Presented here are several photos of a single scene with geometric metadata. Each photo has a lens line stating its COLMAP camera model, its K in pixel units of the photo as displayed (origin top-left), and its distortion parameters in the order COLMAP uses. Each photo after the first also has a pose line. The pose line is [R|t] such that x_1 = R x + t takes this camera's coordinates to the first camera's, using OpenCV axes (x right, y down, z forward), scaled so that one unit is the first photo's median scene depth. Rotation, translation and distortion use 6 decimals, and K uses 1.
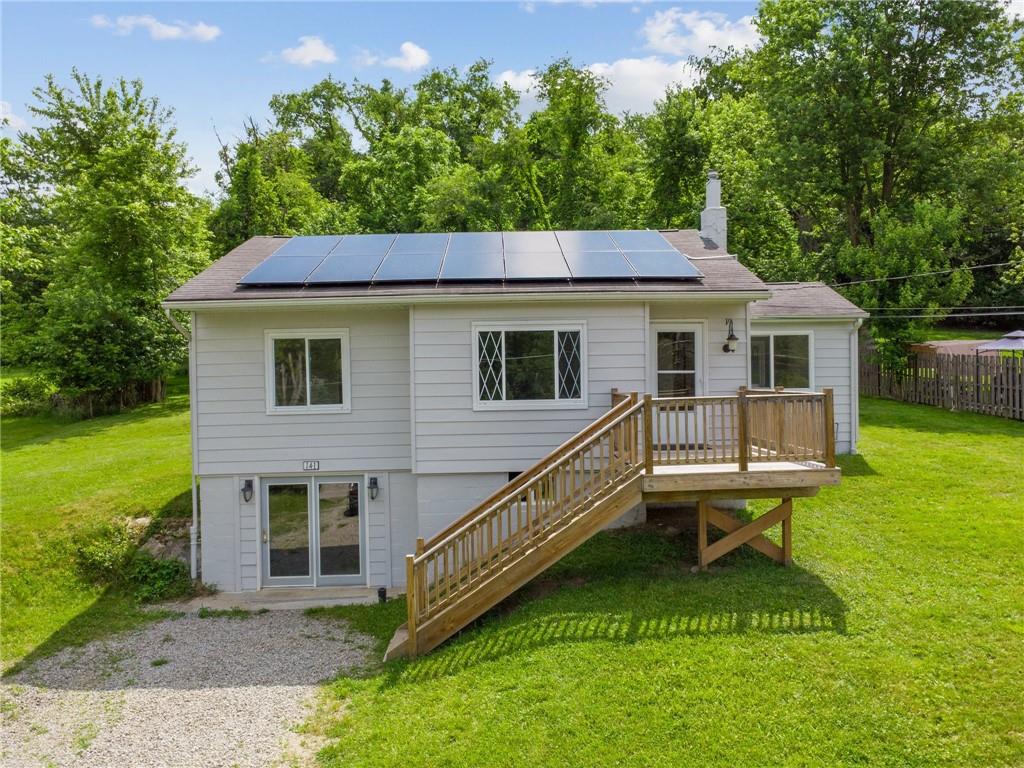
lens RADIAL K [[752.9, 0, 512.0], [0, 752.9, 384.0], [0, 0, 1]] dist [0.007192, -0.005202]
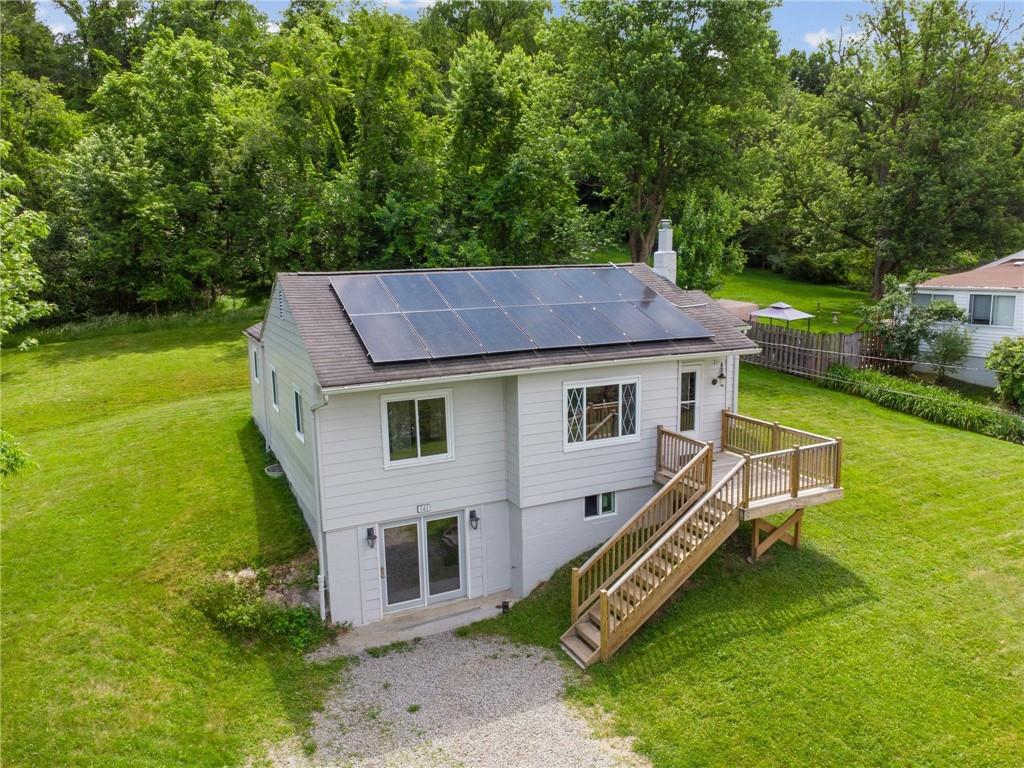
lens RADIAL K [[751.5, 0, 512.0], [0, 751.5, 384.0], [0, 0, 1]] dist [-0.010099, -0.004762]
pose [[0.910691, -0.070133, 0.407092, -0.623157], [0.005813, 0.987561, 0.157130, -0.270384], [-0.413048, -0.140731, 0.899770, -0.064902]]
